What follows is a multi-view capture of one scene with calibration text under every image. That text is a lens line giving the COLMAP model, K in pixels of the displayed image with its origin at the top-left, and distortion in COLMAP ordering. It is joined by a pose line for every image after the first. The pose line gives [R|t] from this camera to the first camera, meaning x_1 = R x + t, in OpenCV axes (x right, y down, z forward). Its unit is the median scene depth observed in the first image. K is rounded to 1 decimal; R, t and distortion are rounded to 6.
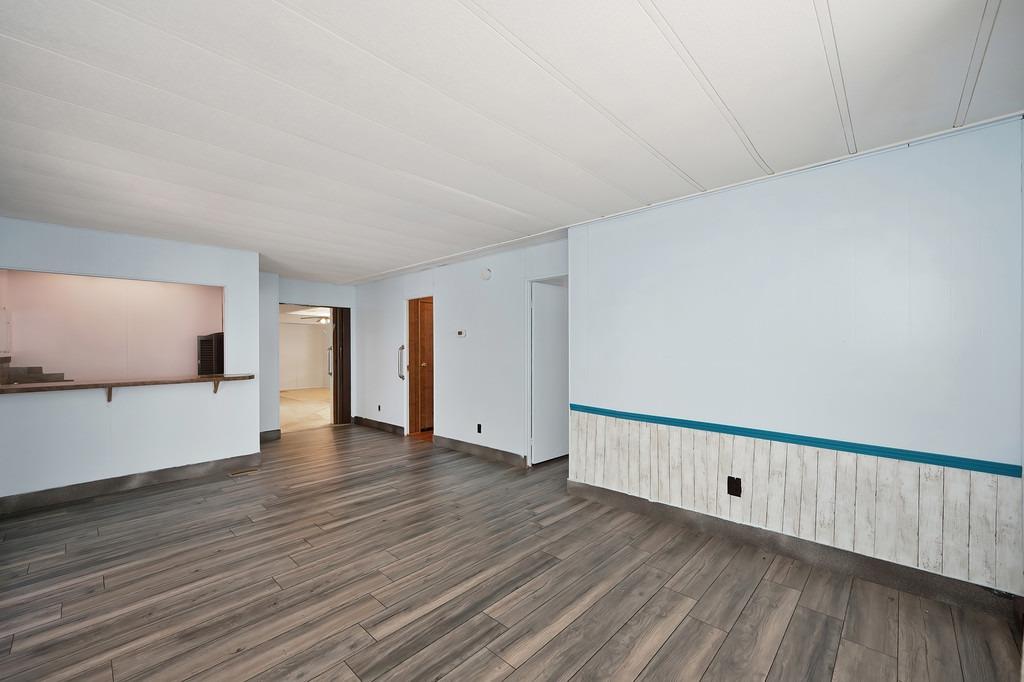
lens RADIAL K [[410.1, 0, 510.4], [0, 410.1, 348.5], [0, 0, 1]] dist [-0.004241, 0.001123]
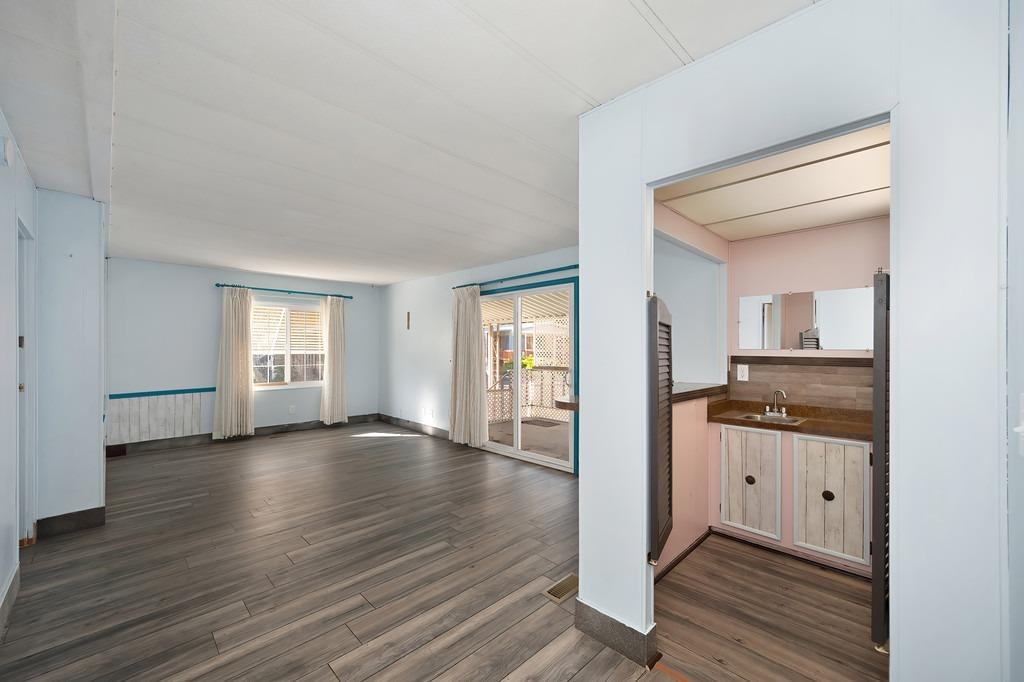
lens RADIAL K [[410.1, 0, 514.6], [0, 410.1, 345.8], [0, 0, 1]] dist [-0.004241, 0.001123]
pose [[-0.999622, 0.005167, 0.027009, -0.813084], [0.004923, 0.999947, -0.009080, 0.007772], [-0.027054, -0.008944, -0.999594, 2.061752]]
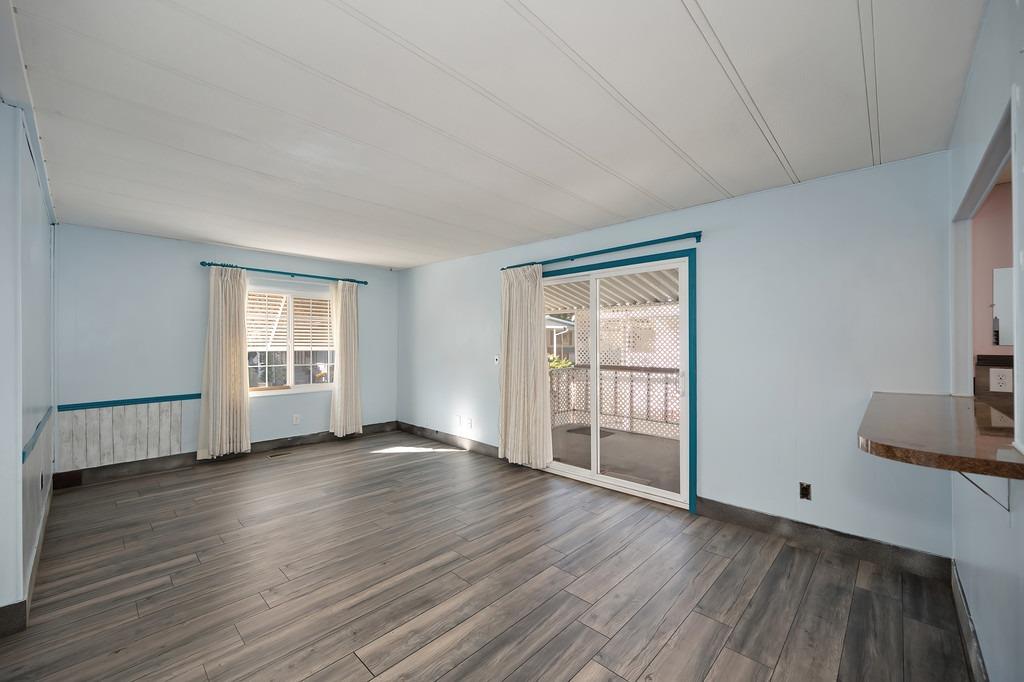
lens RADIAL K [[410.1, 0, 512.1], [0, 410.1, 343.9], [0, 0, 1]] dist [-0.004241, 0.001123]
pose [[-0.999988, 0.004862, -0.000273, -0.535457], [0.004862, 0.999985, -0.002409, 0.004579], [0.000261, -0.002410, -0.999997, 1.725035]]
